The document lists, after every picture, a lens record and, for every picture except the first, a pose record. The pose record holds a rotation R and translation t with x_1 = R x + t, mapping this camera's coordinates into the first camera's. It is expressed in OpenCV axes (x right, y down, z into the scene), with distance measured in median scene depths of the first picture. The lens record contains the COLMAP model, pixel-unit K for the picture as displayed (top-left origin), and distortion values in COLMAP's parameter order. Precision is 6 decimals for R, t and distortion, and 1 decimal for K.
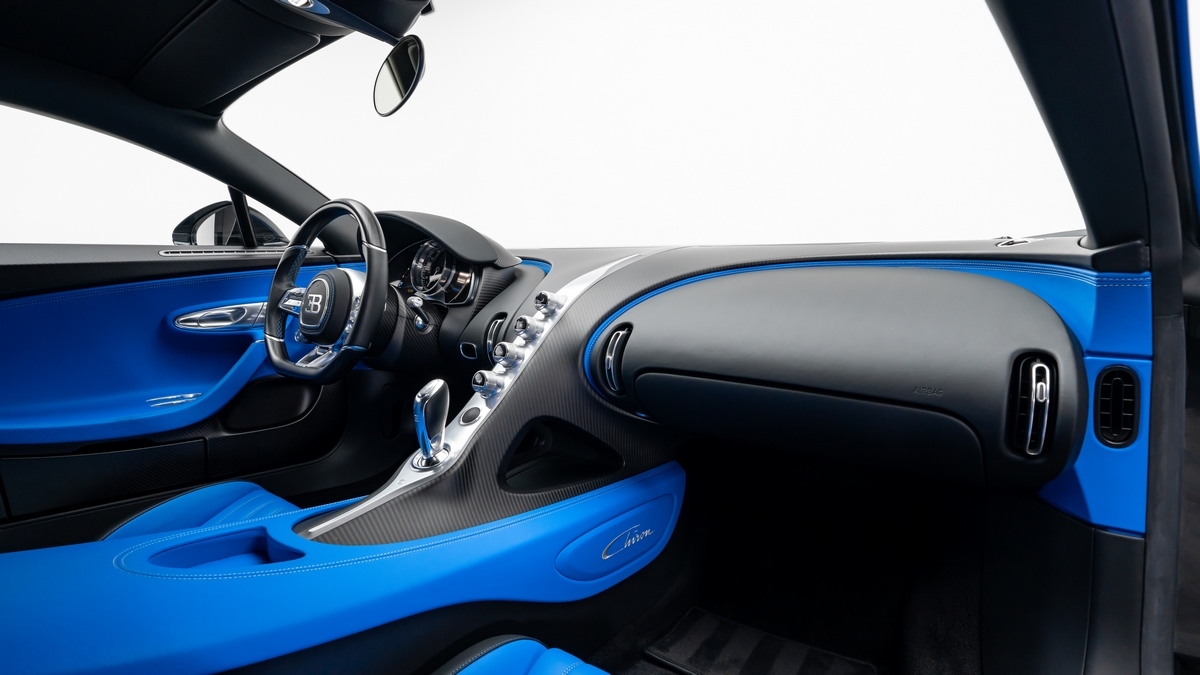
lens RADIAL K [[602.5, 0, 603.4], [0, 602.5, 334.6], [0, 0, 1]] dist [-0.041915, 0.001866]
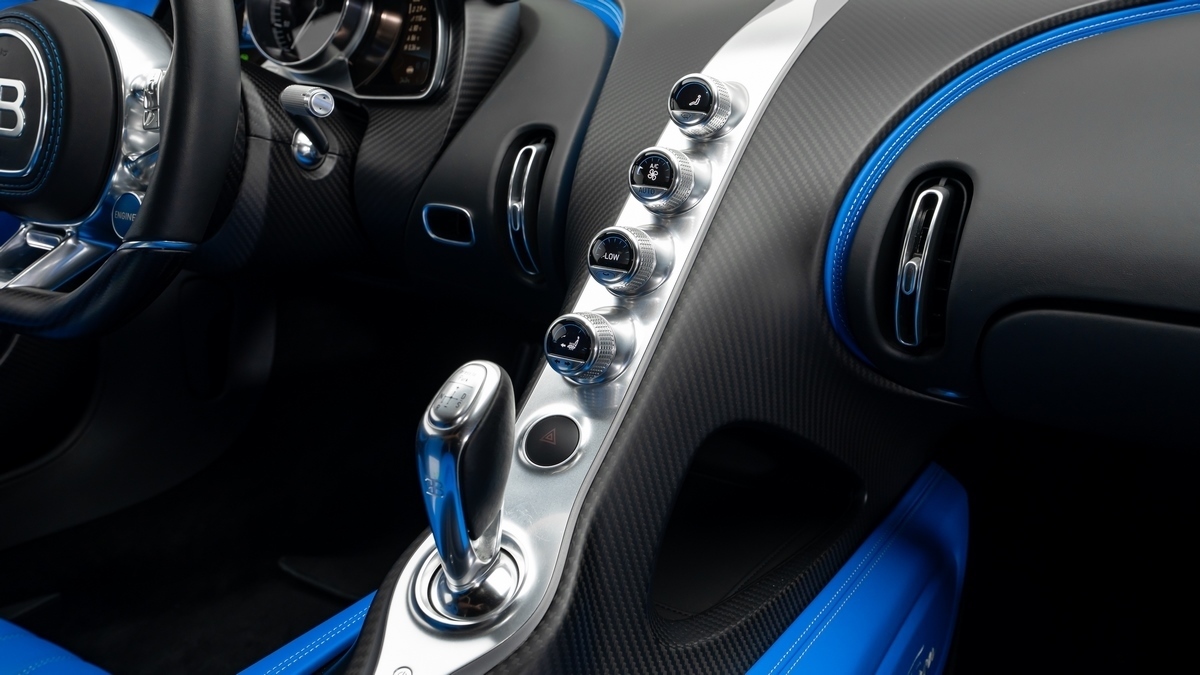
lens RADIAL K [[979.0, 0, 599.6], [0, 979.0, 325.8], [0, 0, 1]] dist [0.022213, 0.034423]
pose [[0.991897, -0.039754, 0.120668, -0.211435], [0.012401, 0.975542, 0.219461, -0.049043], [-0.126441, -0.216186, 0.968130, 0.362689]]
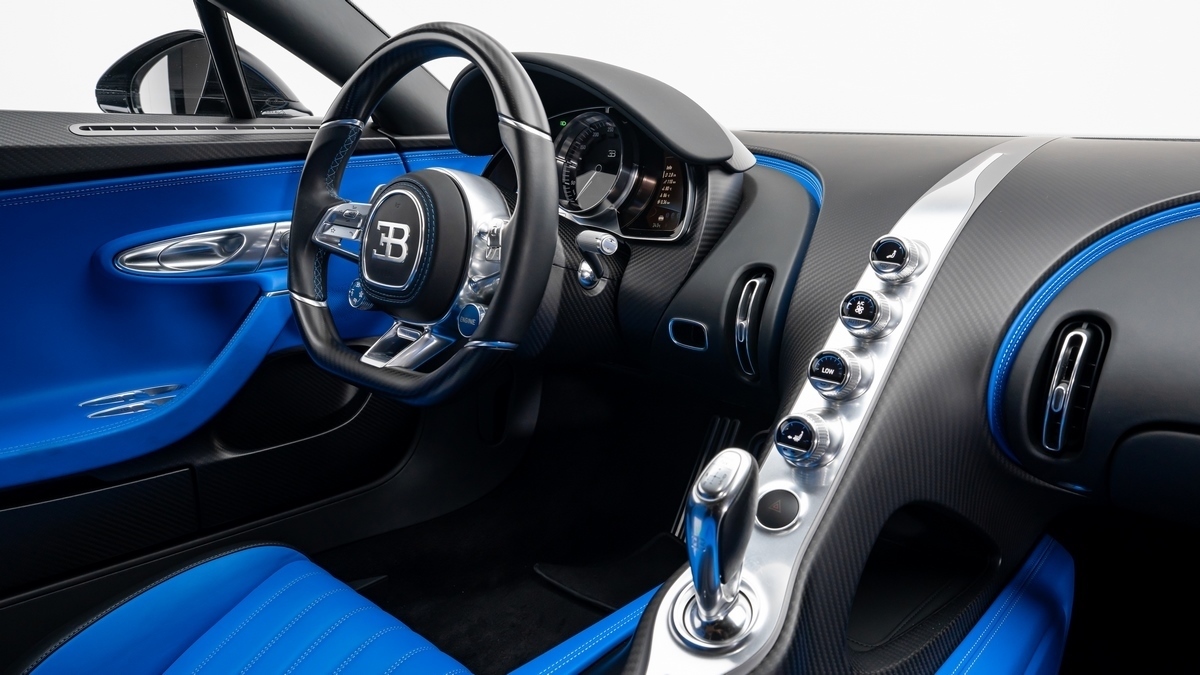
lens RADIAL K [[727.6, 0, 671.3], [0, 727.6, 363.3], [0, 0, 1]] dist [-0.045452, 0.014375]
pose [[0.999684, 0.016784, 0.018701, -0.257011], [-0.019878, 0.983477, 0.179938, -0.064192], [-0.015372, -0.180253, 0.983500, 0.375802]]
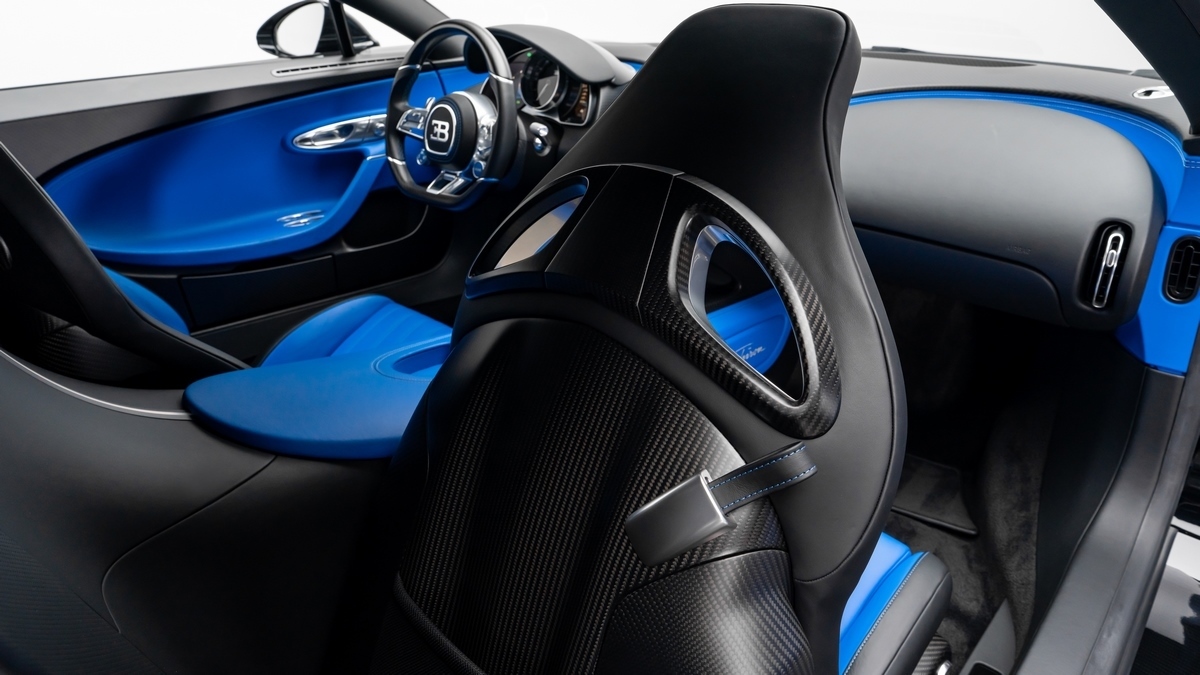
lens RADIAL K [[763.6, 0, 607.5], [0, 763.6, 337.1], [0, 0, 1]] dist [-0.051091, -0.000028]
pose [[0.995443, 0.023716, -0.092366, -0.070003], [0.007401, 0.946446, 0.322777, -0.133565], [0.095074, -0.321989, 0.941957, -0.309635]]
